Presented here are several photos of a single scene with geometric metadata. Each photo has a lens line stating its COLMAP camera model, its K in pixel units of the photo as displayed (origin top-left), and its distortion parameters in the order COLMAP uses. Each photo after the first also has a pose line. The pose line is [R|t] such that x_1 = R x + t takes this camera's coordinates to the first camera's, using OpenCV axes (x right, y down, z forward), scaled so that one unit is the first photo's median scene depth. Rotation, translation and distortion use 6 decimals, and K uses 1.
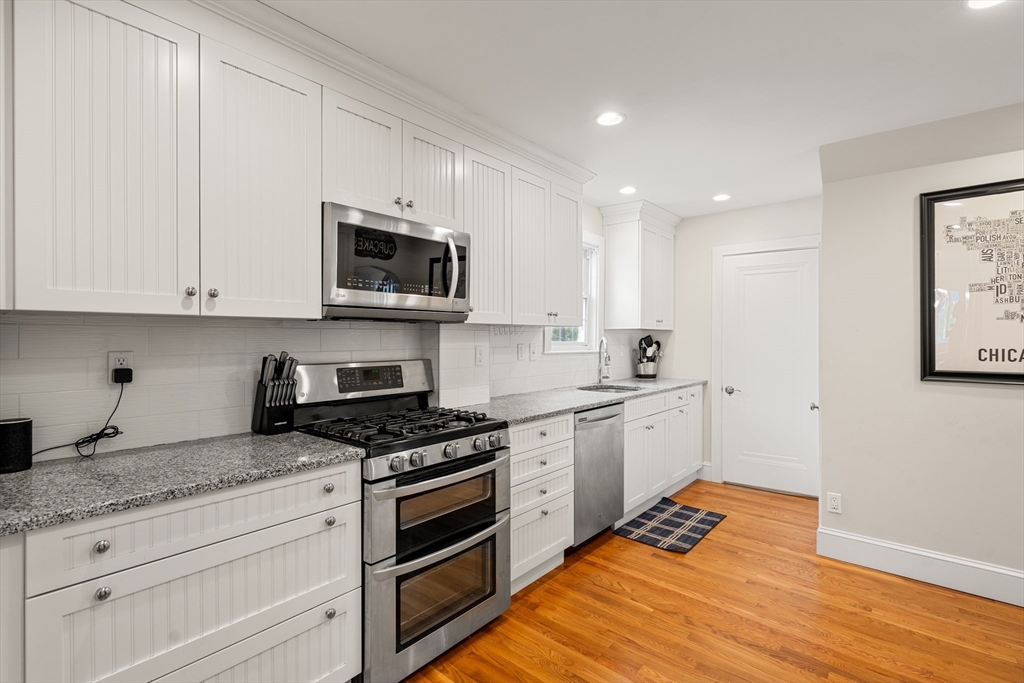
lens RADIAL K [[466.0, 0, 518.7], [0, 466.0, 337.8], [0, 0, 1]] dist [-0.002420, 0.000255]
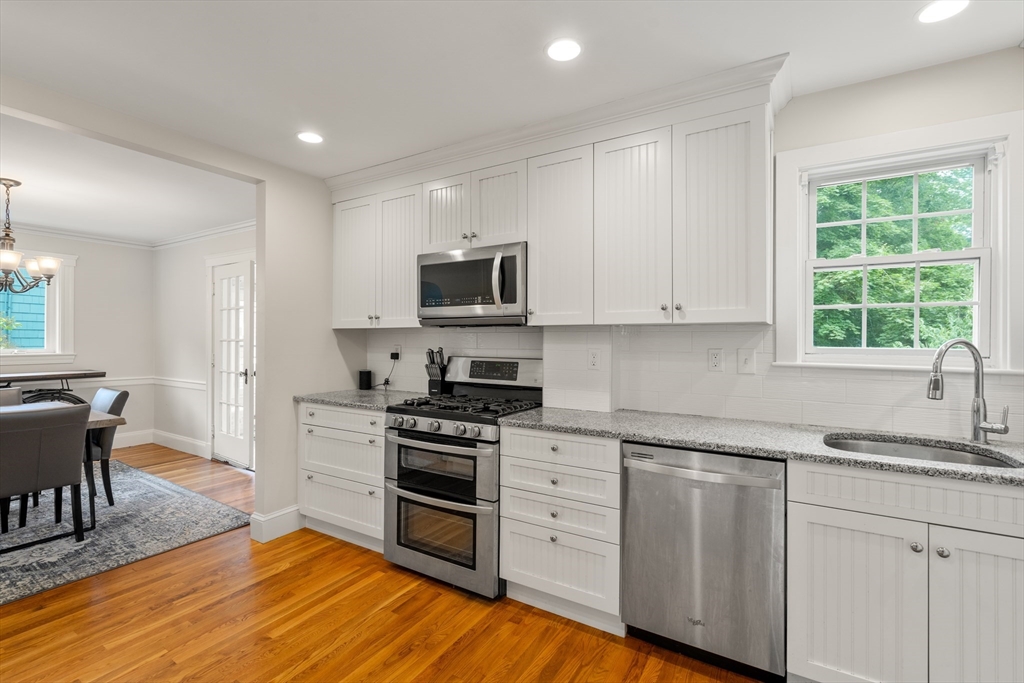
lens RADIAL K [[466.0, 0, 509.9], [0, 466.0, 341.0], [0, 0, 1]] dist [-0.002420, 0.000255]
pose [[0.160025, 0.000182, -0.987113, 1.046033], [-0.009604, 0.999953, -0.001372, 0.006590], [0.987066, 0.009700, 0.160019, 0.894859]]
